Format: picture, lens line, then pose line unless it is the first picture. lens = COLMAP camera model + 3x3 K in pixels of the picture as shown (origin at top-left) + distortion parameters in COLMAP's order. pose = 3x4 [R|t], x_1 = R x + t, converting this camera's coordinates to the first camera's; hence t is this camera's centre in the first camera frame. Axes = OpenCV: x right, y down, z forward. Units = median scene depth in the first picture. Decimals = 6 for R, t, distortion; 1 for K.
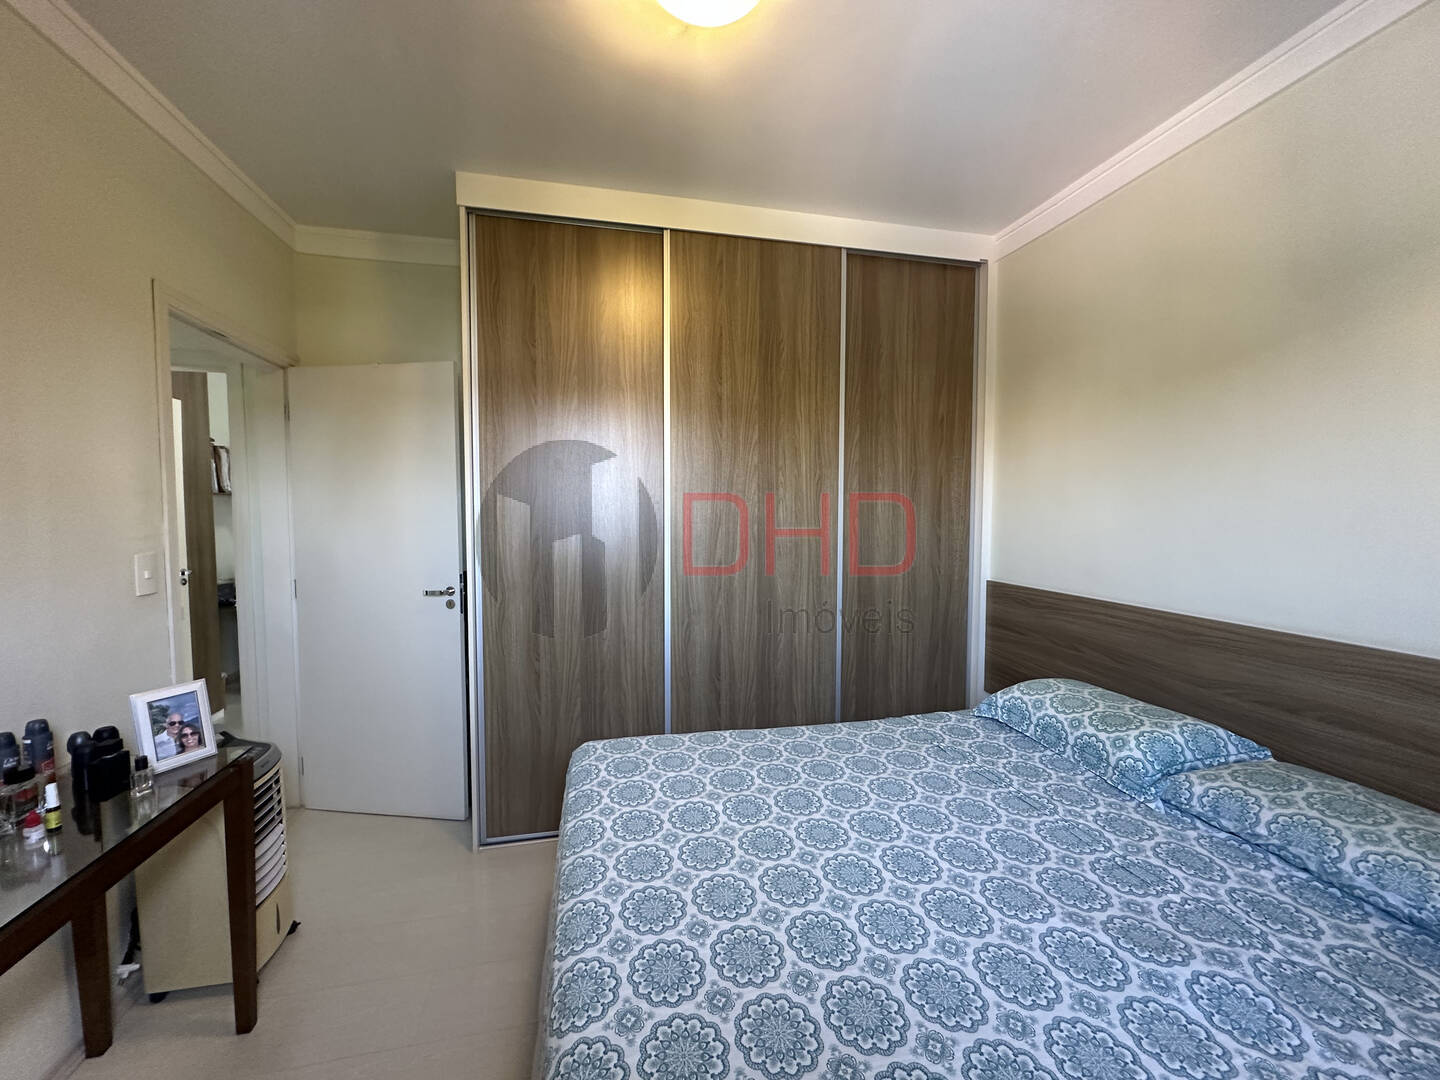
lens RADIAL K [[575.3, 0, 719.1], [0, 575.3, 539.2], [0, 0, 1]] dist [-0.008131, 0.001988]
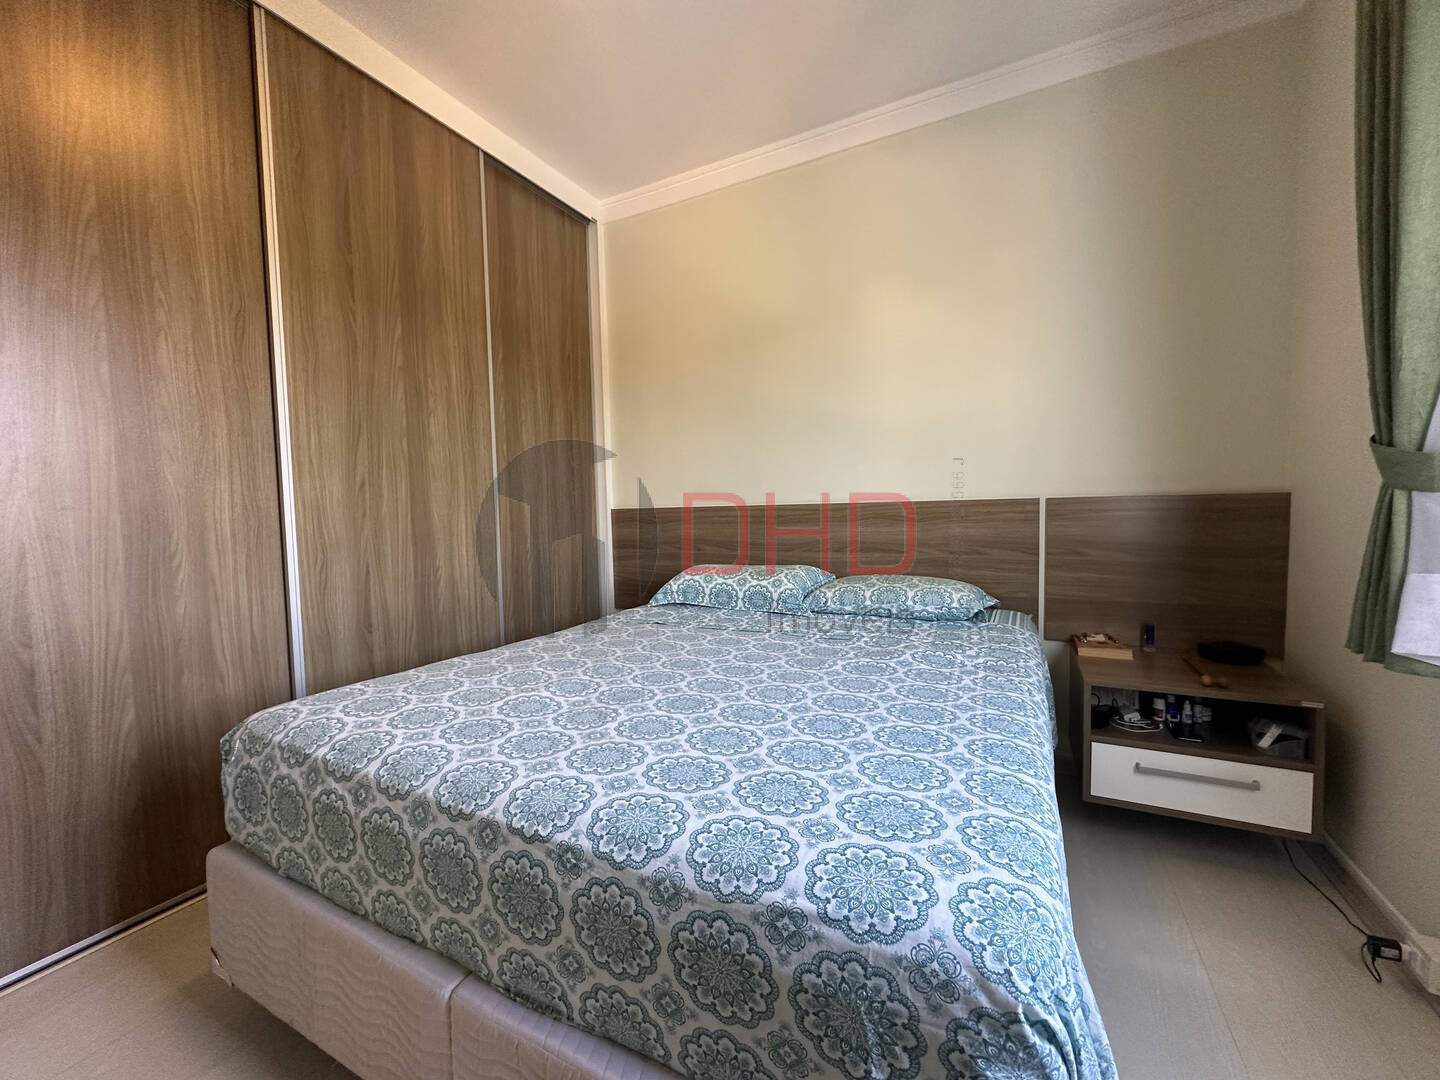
lens RADIAL K [[575.3, 0, 719.1], [0, 575.3, 539.2], [0, 0, 1]] dist [-0.008131, 0.001988]
pose [[0.649930, -0.061780, 0.757479, -0.279736], [0.067161, 0.997460, 0.023727, 0.131381], [-0.757020, 0.035452, 0.652429, 0.123131]]
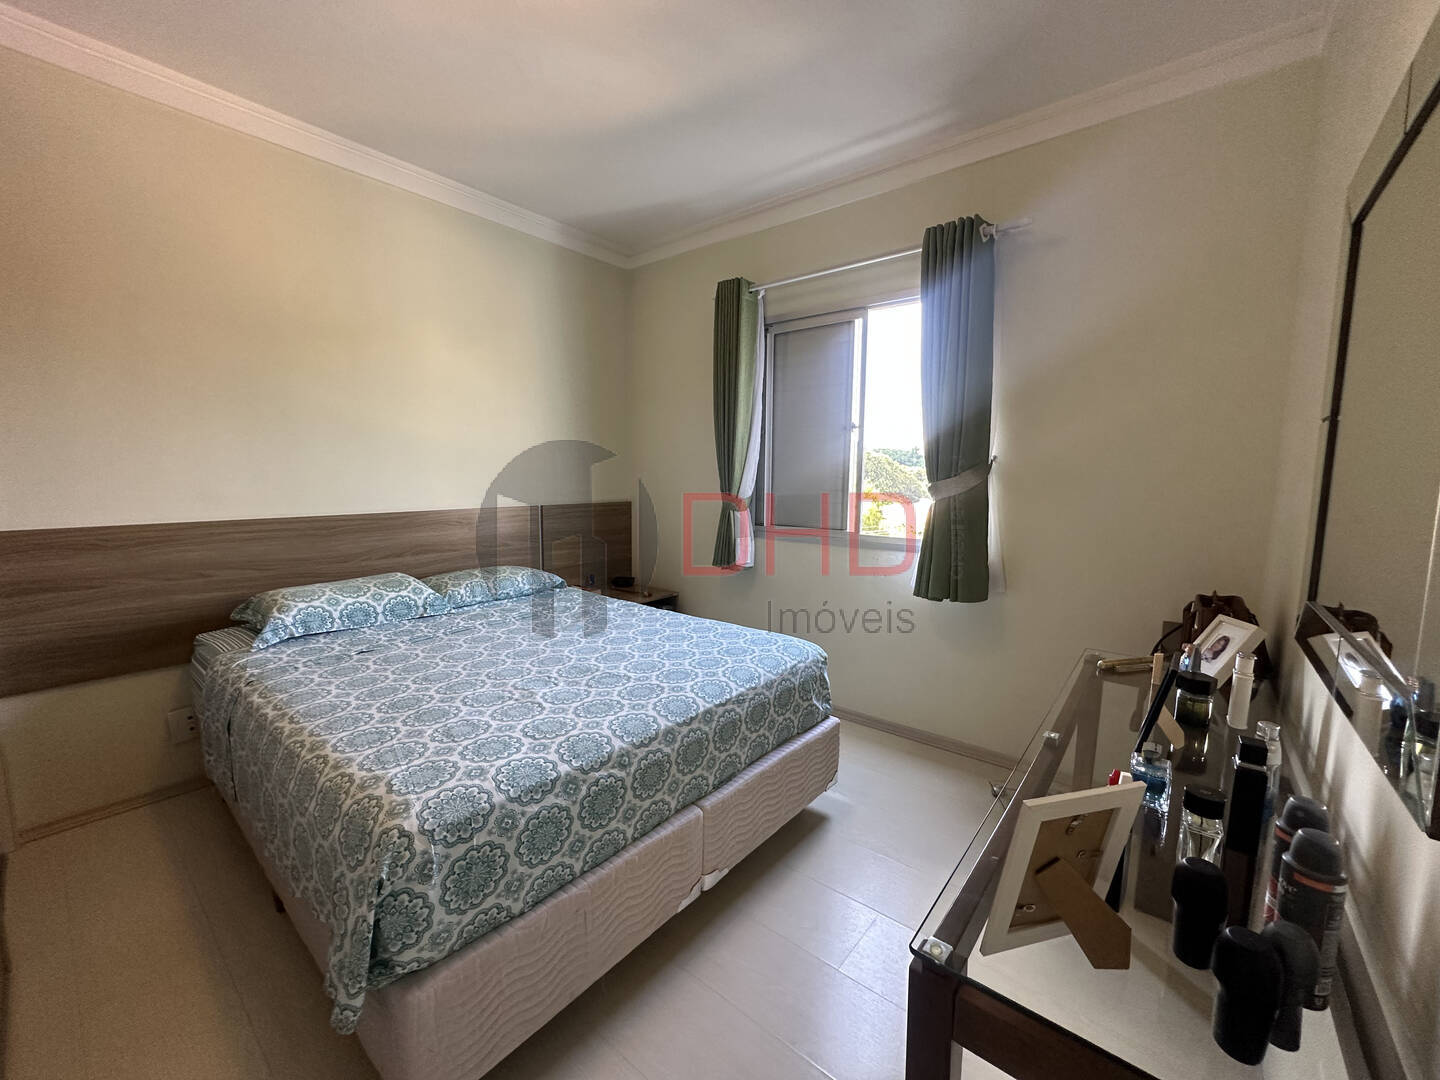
lens RADIAL K [[579.6, 0, 720.2], [0, 579.6, 537.2], [0, 0, 1]] dist [-0.001317, 0.000477]
pose [[-0.613117, -0.100655, 0.783553, -0.623185], [0.029426, 0.988252, 0.149976, 0.005471], [-0.789444, 0.115010, -0.602952, 0.809398]]
